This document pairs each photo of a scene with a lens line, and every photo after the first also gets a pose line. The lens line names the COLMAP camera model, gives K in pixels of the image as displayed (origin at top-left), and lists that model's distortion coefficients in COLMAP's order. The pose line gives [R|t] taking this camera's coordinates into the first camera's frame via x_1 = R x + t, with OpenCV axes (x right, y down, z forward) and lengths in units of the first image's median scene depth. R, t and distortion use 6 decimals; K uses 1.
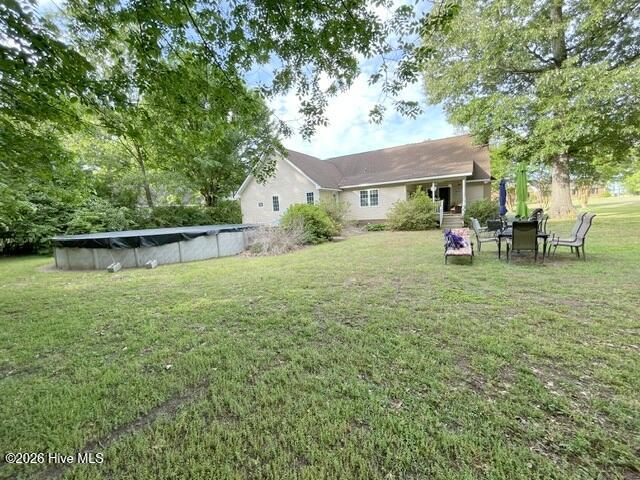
lens RADIAL K [[262.3, 0, 320.4], [0, 262.3, 236.4], [0, 0, 1]] dist [-0.000635, 0.000666]
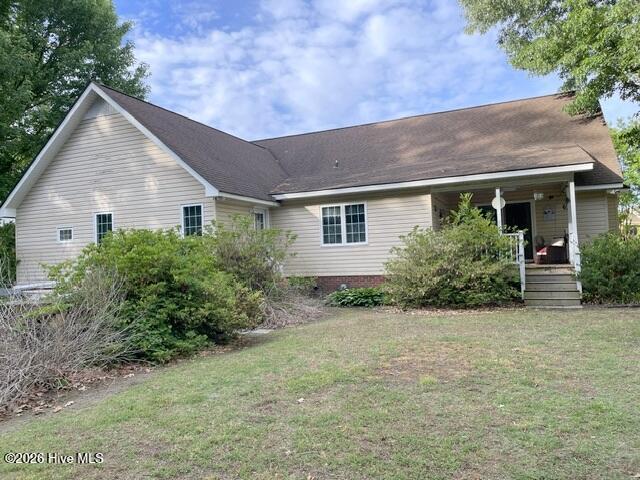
lens RADIAL K [[262.3, 0, 321.2], [0, 262.3, 243.1], [0, 0, 1]] dist [-0.000635, 0.000666]
pose [[0.997730, 0.017214, 0.065097, 0.129296], [-0.008567, 0.991364, -0.130859, -0.063870], [-0.066788, 0.130005, 0.989261, 0.619991]]
